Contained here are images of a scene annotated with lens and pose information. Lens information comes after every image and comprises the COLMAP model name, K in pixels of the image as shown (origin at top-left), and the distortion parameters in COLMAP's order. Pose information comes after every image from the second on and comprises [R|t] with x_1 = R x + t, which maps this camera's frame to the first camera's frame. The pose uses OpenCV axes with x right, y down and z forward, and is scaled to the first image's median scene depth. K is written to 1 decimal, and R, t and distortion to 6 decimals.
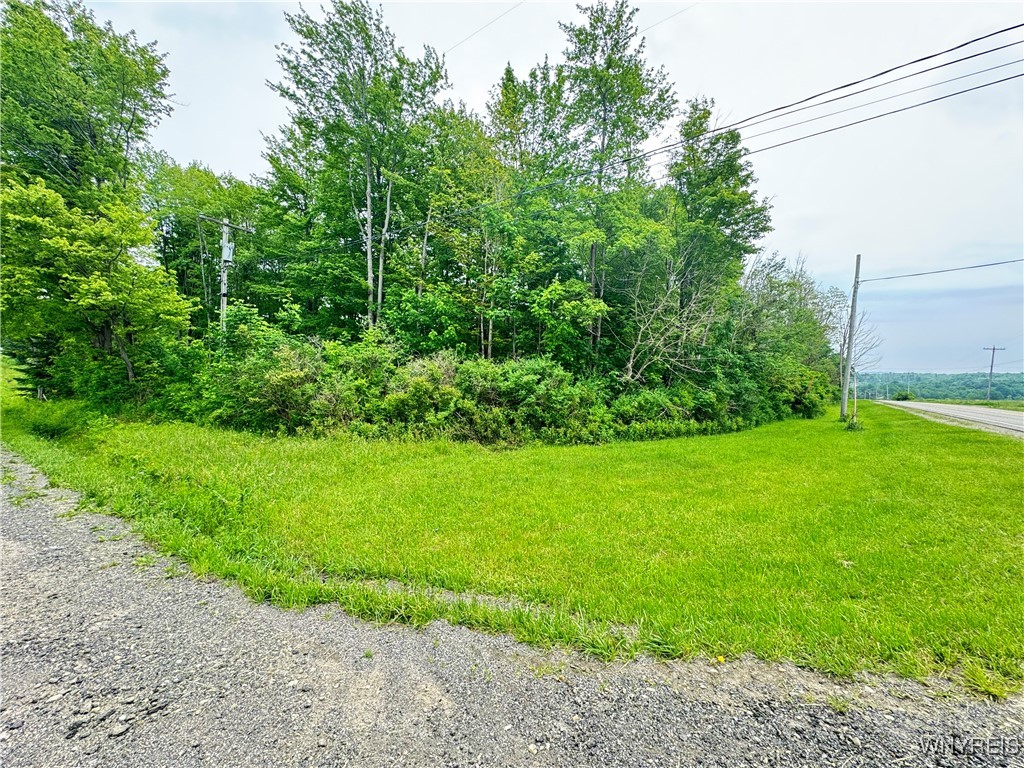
lens RADIAL K [[410.7, 0, 516.7], [0, 410.7, 383.2], [0, 0, 1]] dist [-0.004351, -0.000354]
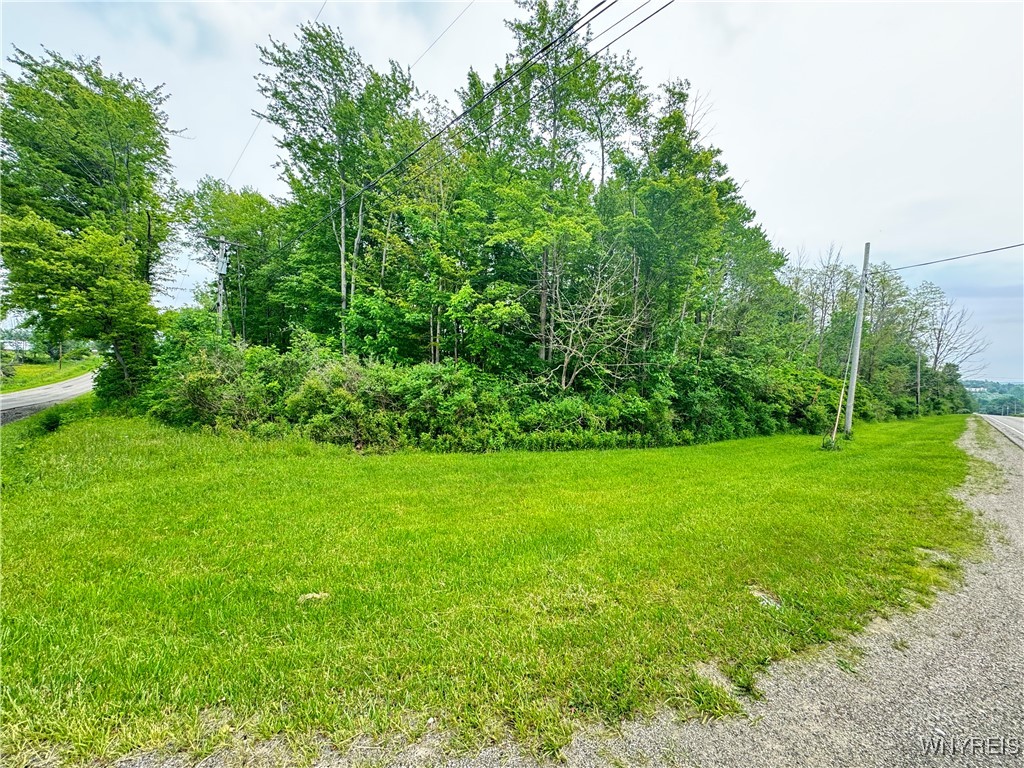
lens RADIAL K [[410.7, 0, 512.7], [0, 410.7, 383.4], [0, 0, 1]] dist [-0.004351, -0.000354]
pose [[0.984575, 0.015038, -0.174317, 0.333085], [-0.016884, 0.999816, -0.009108, -0.003779], [0.174148, 0.011910, 0.984647, 0.051949]]
